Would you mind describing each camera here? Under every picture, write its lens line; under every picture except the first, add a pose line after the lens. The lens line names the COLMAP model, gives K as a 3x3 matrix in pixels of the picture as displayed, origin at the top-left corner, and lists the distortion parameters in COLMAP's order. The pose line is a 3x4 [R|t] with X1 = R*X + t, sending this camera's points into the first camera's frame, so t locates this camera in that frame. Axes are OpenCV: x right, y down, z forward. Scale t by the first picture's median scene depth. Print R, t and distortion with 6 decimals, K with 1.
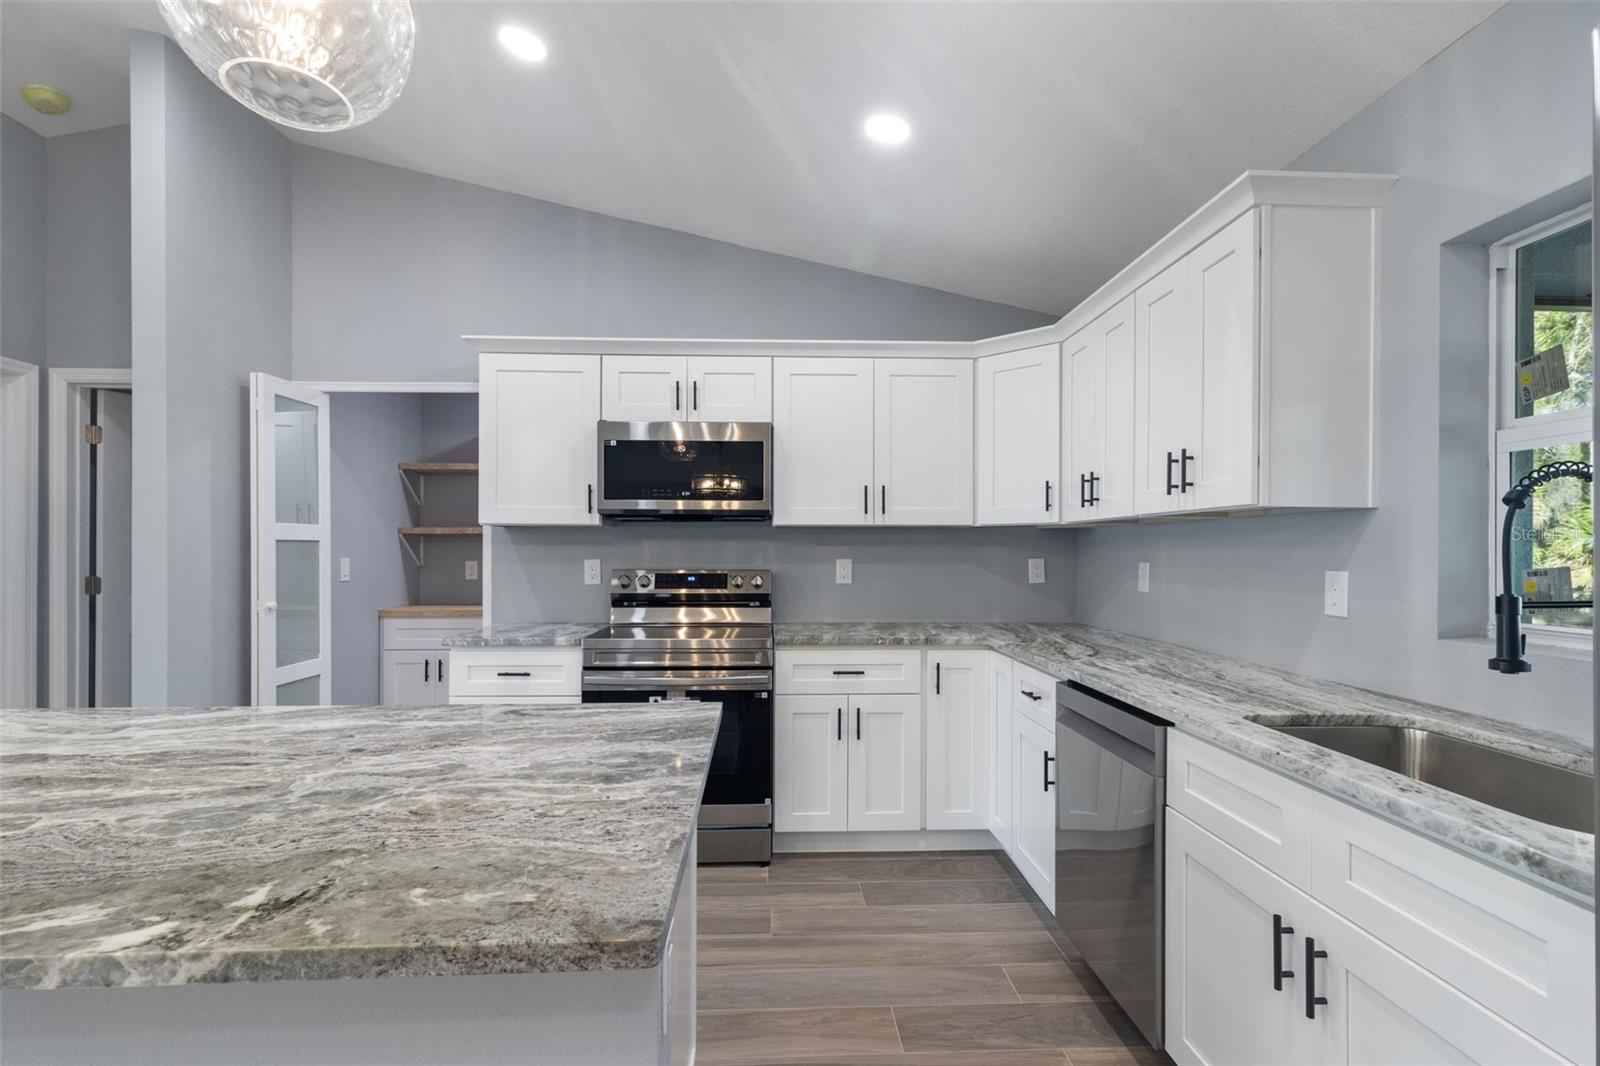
lens RADIAL K [[743.7, 0, 800.2], [0, 743.7, 548.2], [0, 0, 1]] dist [-0.001579, 0.004156]
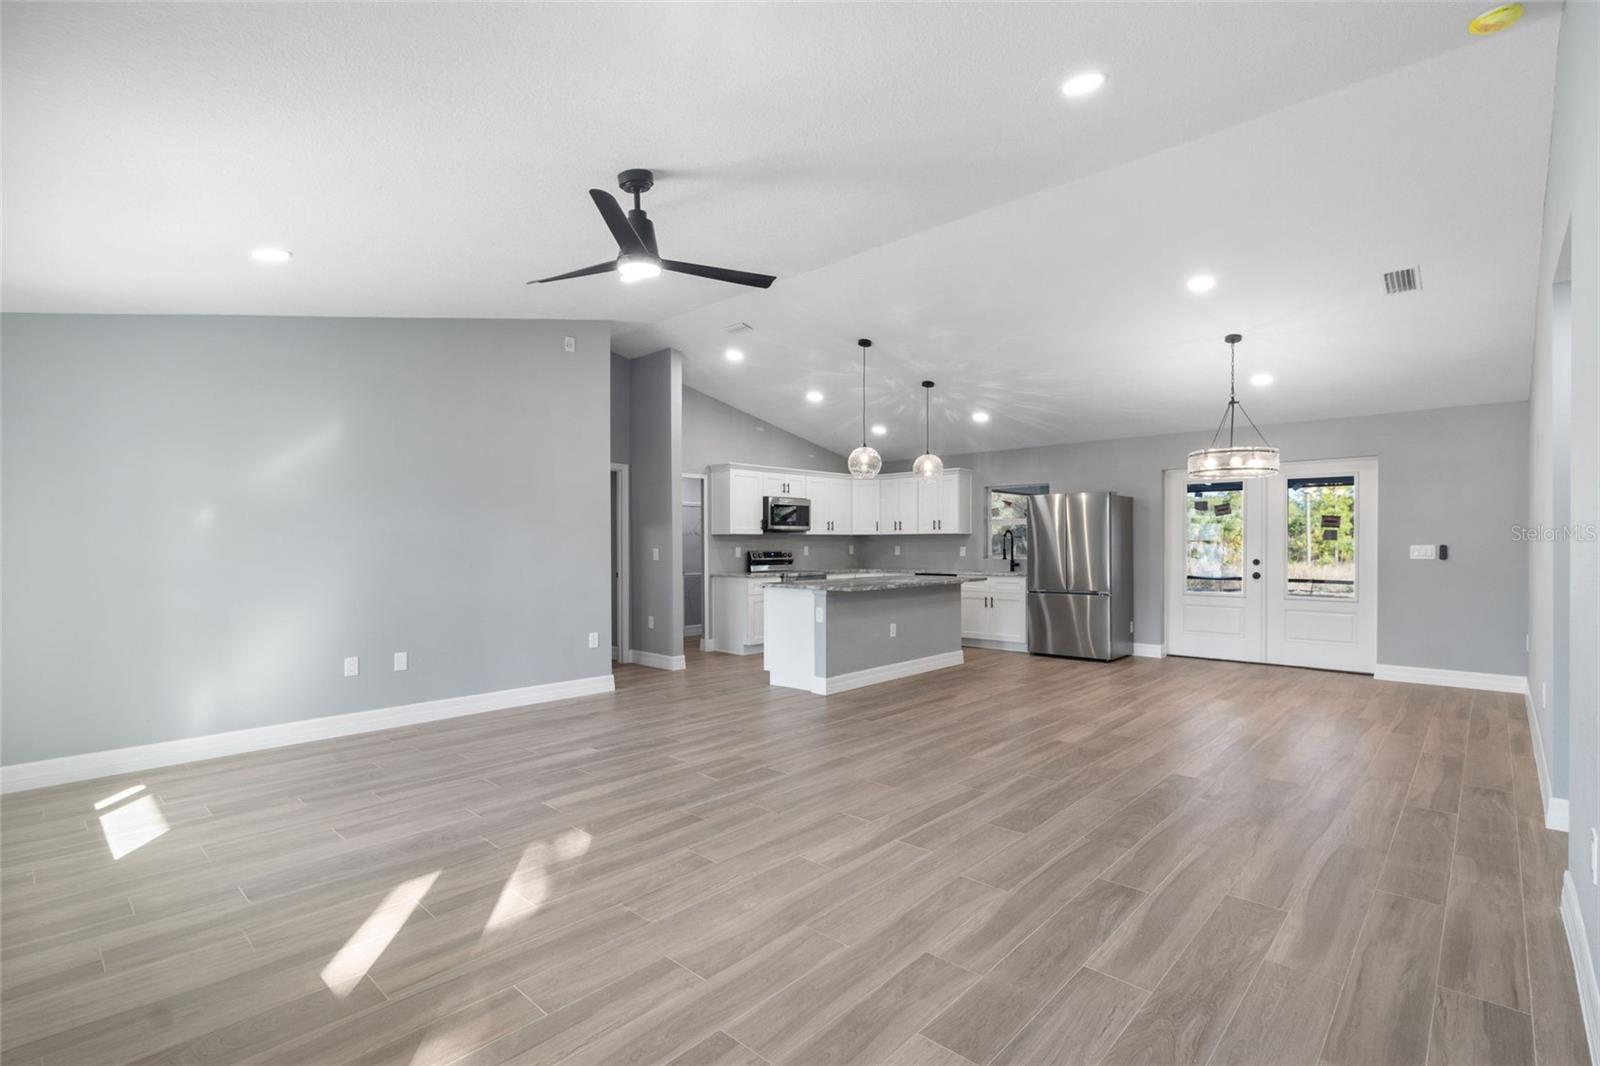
lens RADIAL K [[743.7, 0, 802.5], [0, 743.7, 547.7], [0, 0, 1]] dist [-0.001579, 0.004156]
pose [[0.712434, -0.009412, 0.701676, -2.092750], [0.002585, 0.999938, 0.010788, -0.010999], [-0.701735, -0.005872, 0.712414, -1.046524]]
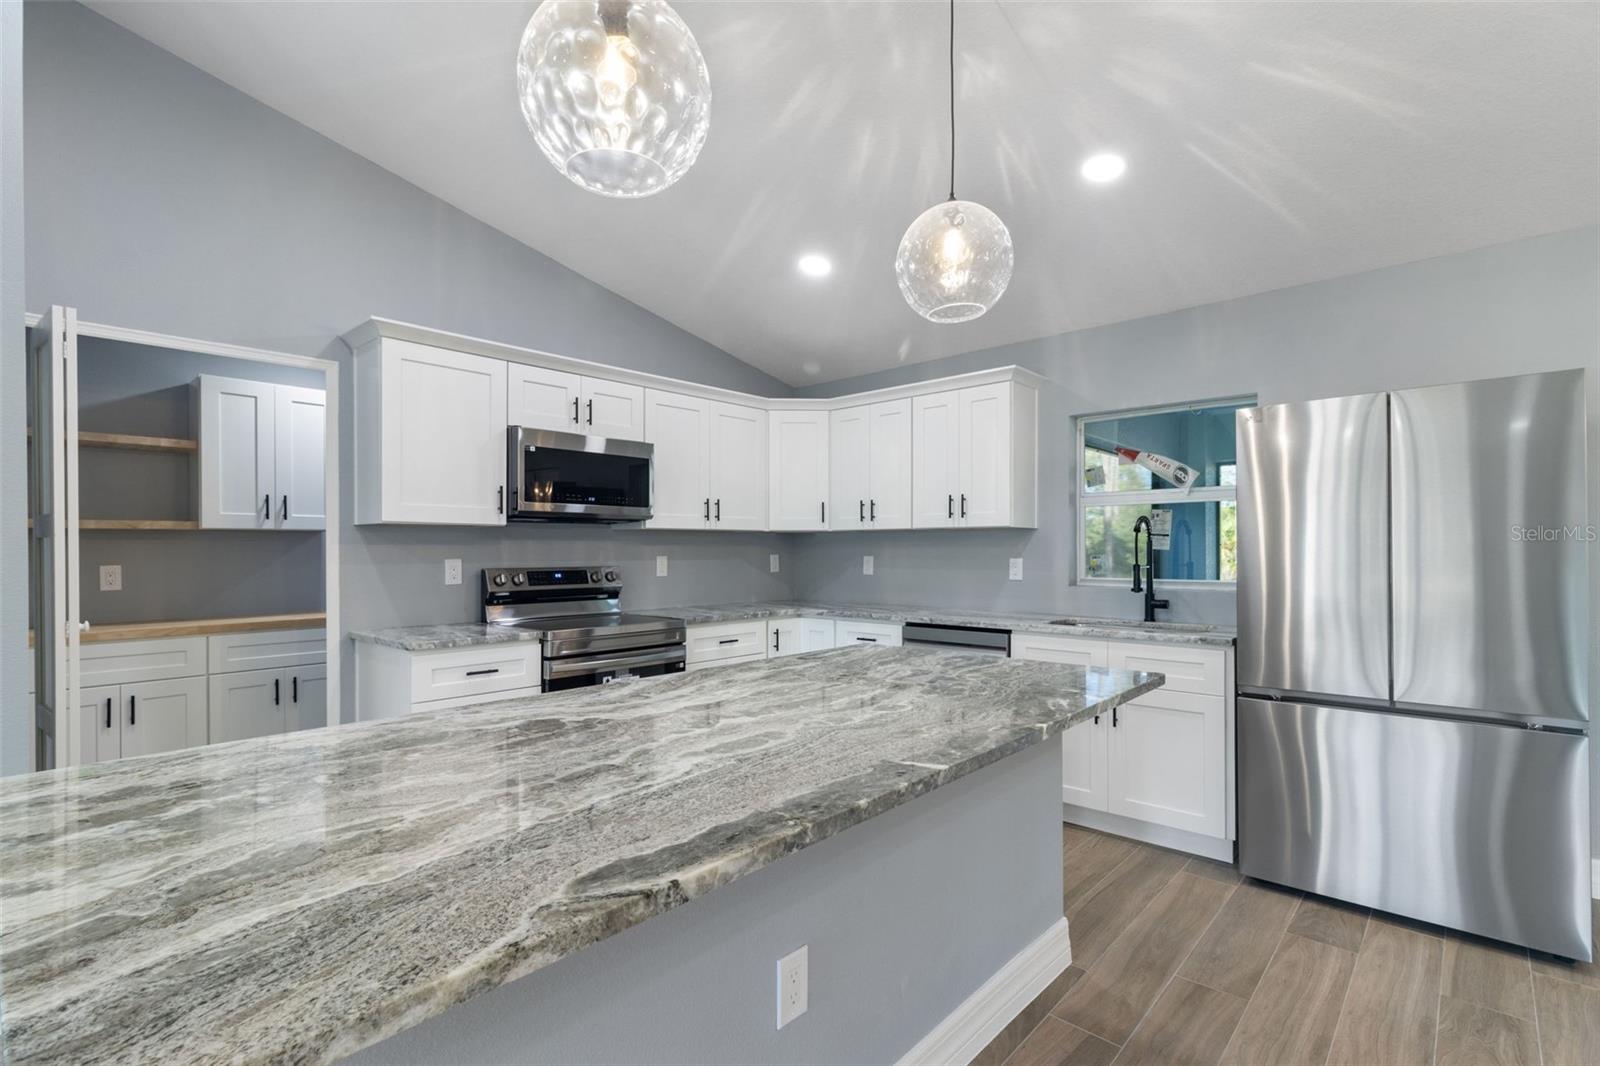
lens RADIAL K [[743.7, 0, 803.0], [0, 743.7, 546.1], [0, 0, 1]] dist [-0.001579, 0.004156]
pose [[0.703432, -0.000452, 0.710762, -0.721774], [0.001024, 0.999999, -0.000377, -0.001514], [-0.710762, 0.000993, 0.703432, -0.020749]]
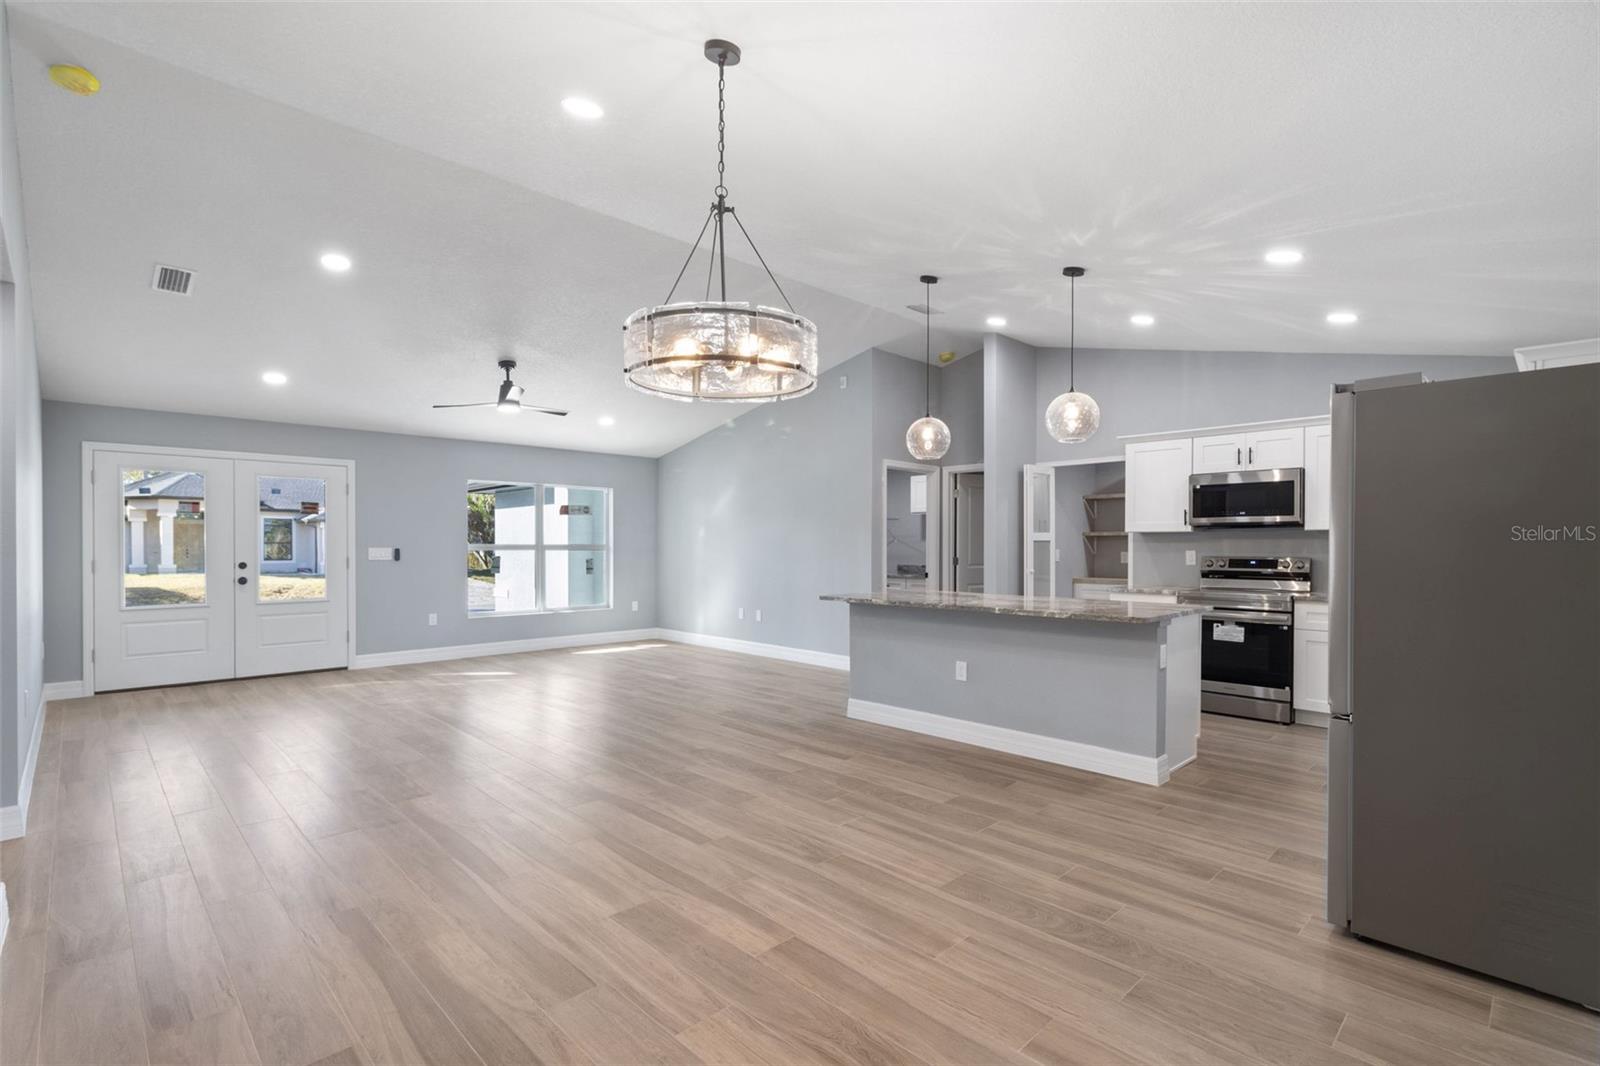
lens RADIAL K [[743.7, 0, 799.5], [0, 743.7, 549.9], [0, 0, 1]] dist [-0.001579, 0.004156]
pose [[0.665172, 0.004302, -0.746678, 0.455550], [0.003338, 0.999956, 0.008736, -0.005611], [0.746683, -0.008303, 0.665128, -0.934474]]
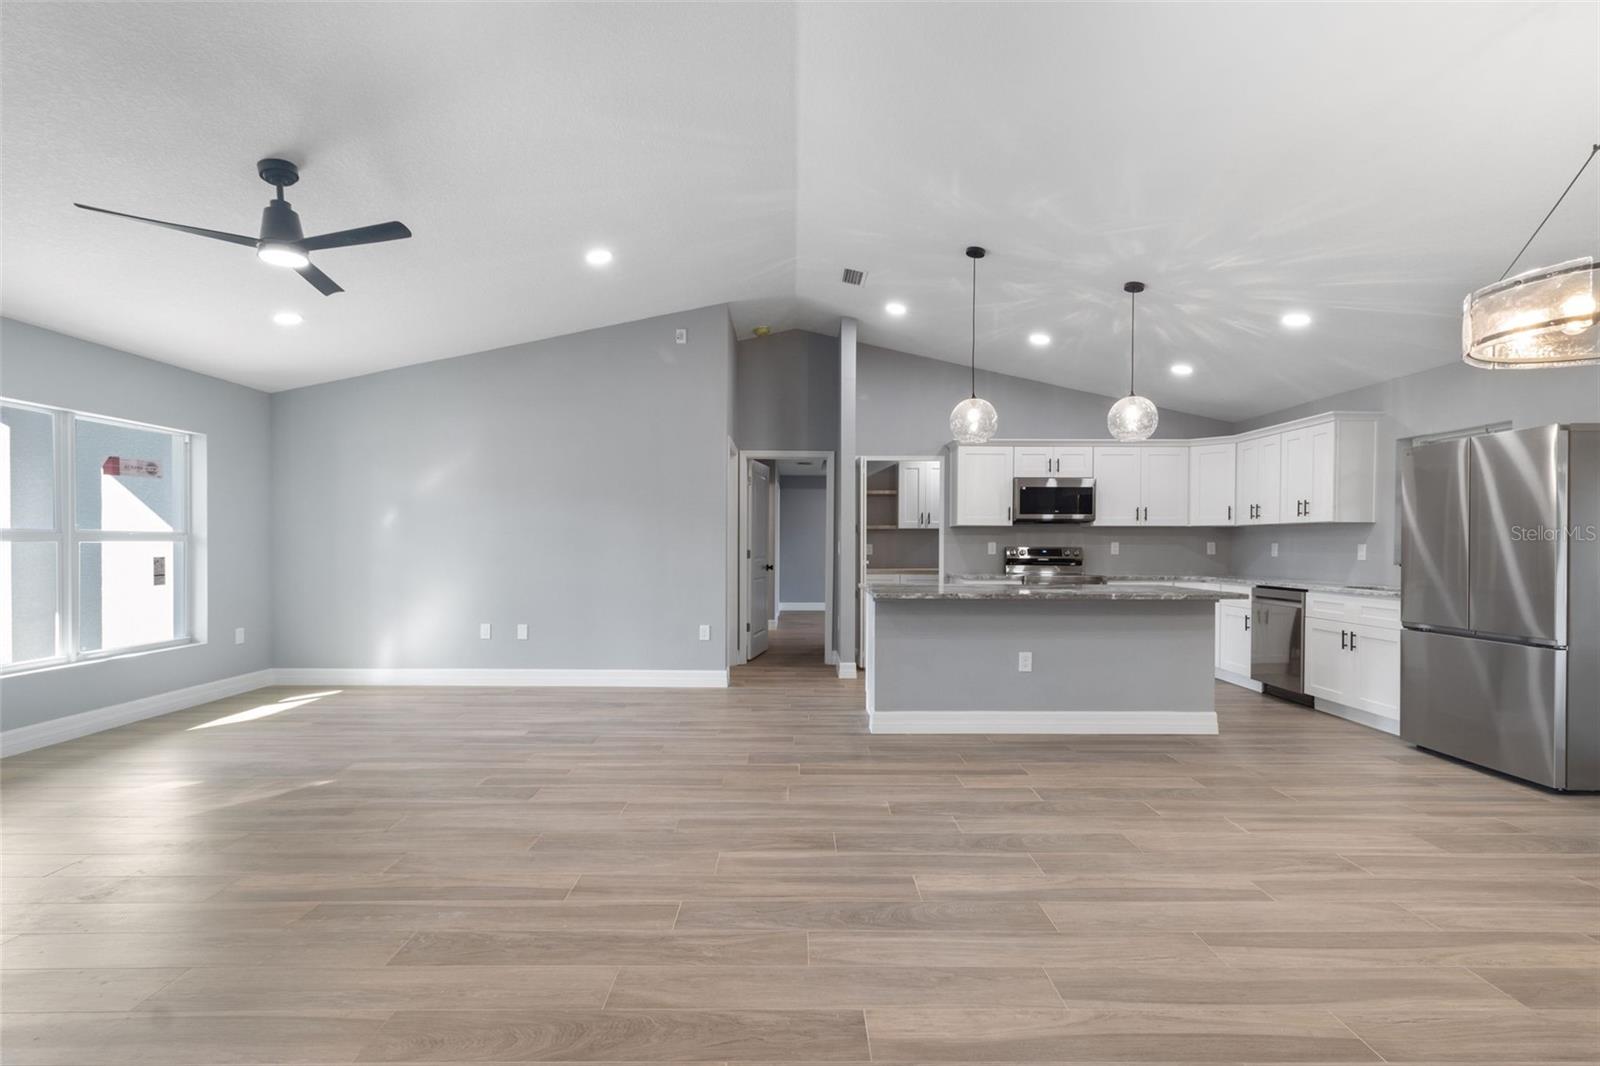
lens RADIAL K [[743.7, 0, 800.1], [0, 743.7, 549.6], [0, 0, 1]] dist [-0.001579, 0.004156]
pose [[0.999392, 0.002761, -0.034745, -0.815567], [-0.002314, 0.999914, 0.012888, 0.011762], [0.034778, -0.012800, 0.999313, -1.178174]]
